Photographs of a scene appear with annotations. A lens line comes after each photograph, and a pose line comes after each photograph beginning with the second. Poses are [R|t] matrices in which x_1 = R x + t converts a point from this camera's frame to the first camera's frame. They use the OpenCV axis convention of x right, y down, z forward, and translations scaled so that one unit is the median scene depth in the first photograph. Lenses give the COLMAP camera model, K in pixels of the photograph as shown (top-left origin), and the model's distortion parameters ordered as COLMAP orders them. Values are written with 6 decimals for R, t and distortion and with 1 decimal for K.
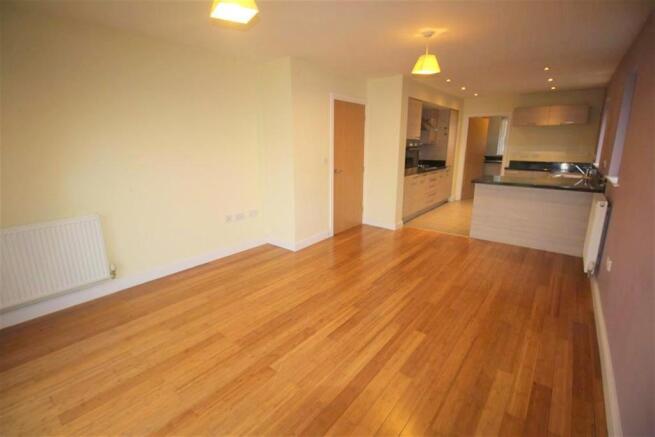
lens RADIAL K [[302.8, 0, 328.1], [0, 302.8, 209.4], [0, 0, 1]] dist [-0.001310, -0.000231]
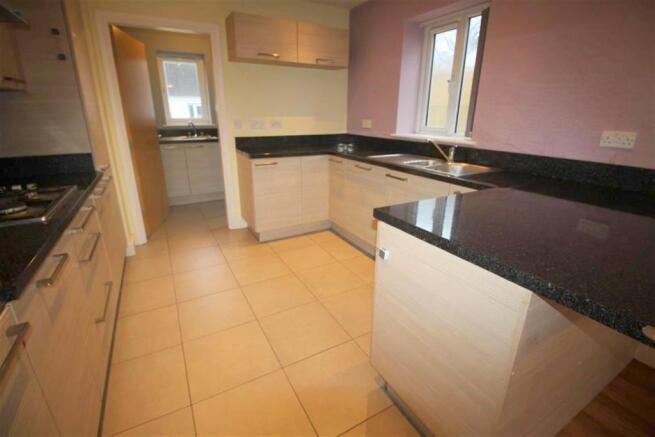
lens RADIAL K [[302.8, 0, 328.1], [0, 302.8, 209.4], [0, 0, 1]] dist [-0.001310, -0.000231]
pose [[0.369738, -0.282033, 0.885297, 0.211359], [0.204426, 0.954163, 0.218594, -0.135161], [-0.906368, 0.100155, 0.410445, 0.722770]]
